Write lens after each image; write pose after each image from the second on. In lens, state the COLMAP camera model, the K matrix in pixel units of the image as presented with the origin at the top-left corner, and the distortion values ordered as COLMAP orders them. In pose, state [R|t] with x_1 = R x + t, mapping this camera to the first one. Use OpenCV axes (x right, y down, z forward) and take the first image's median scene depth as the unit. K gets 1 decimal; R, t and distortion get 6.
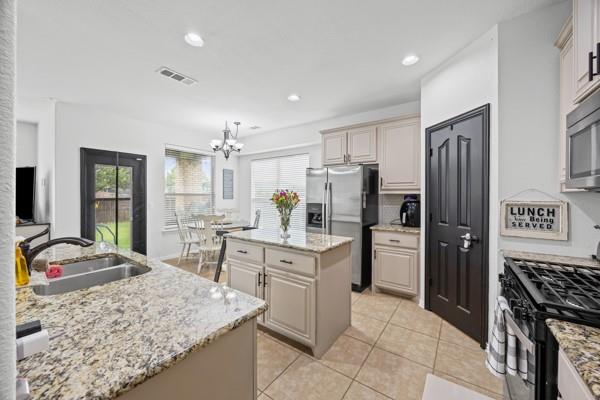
lens RADIAL K [[230.9, 0, 298.6], [0, 230.9, 197.4], [0, 0, 1]] dist [-0.000570, 0.000036]
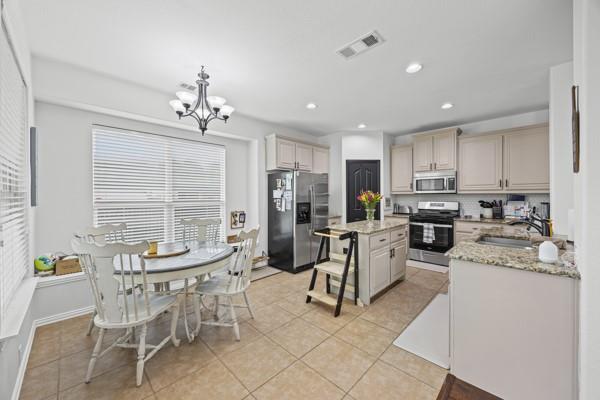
lens RADIAL K [[230.9, 0, 298.6], [0, 230.9, 197.4], [0, 0, 1]] dist [-0.000570, 0.000036]
pose [[0.155999, -0.006088, 0.987738, -2.091507], [0.008538, 0.999952, 0.004814, -0.005974], [-0.987720, 0.007683, 0.156044, 1.656465]]
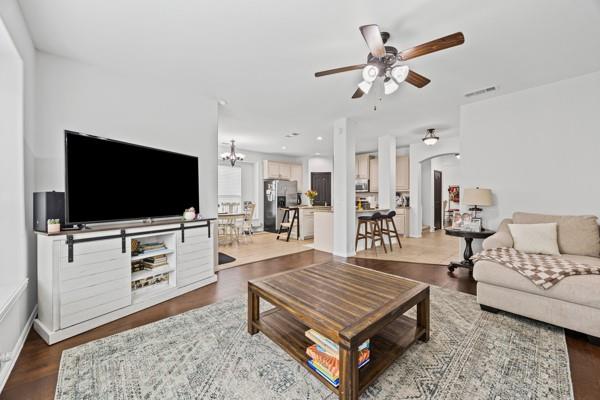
lens RADIAL K [[230.9, 0, 298.6], [0, 230.9, 197.4], [0, 0, 1]] dist [-0.000570, 0.000036]
pose [[0.205977, -0.001106, 0.978556, -3.970864], [0.006646, 0.999978, -0.000269, 0.075880], [-0.978534, 0.006559, 0.205980, 0.775522]]
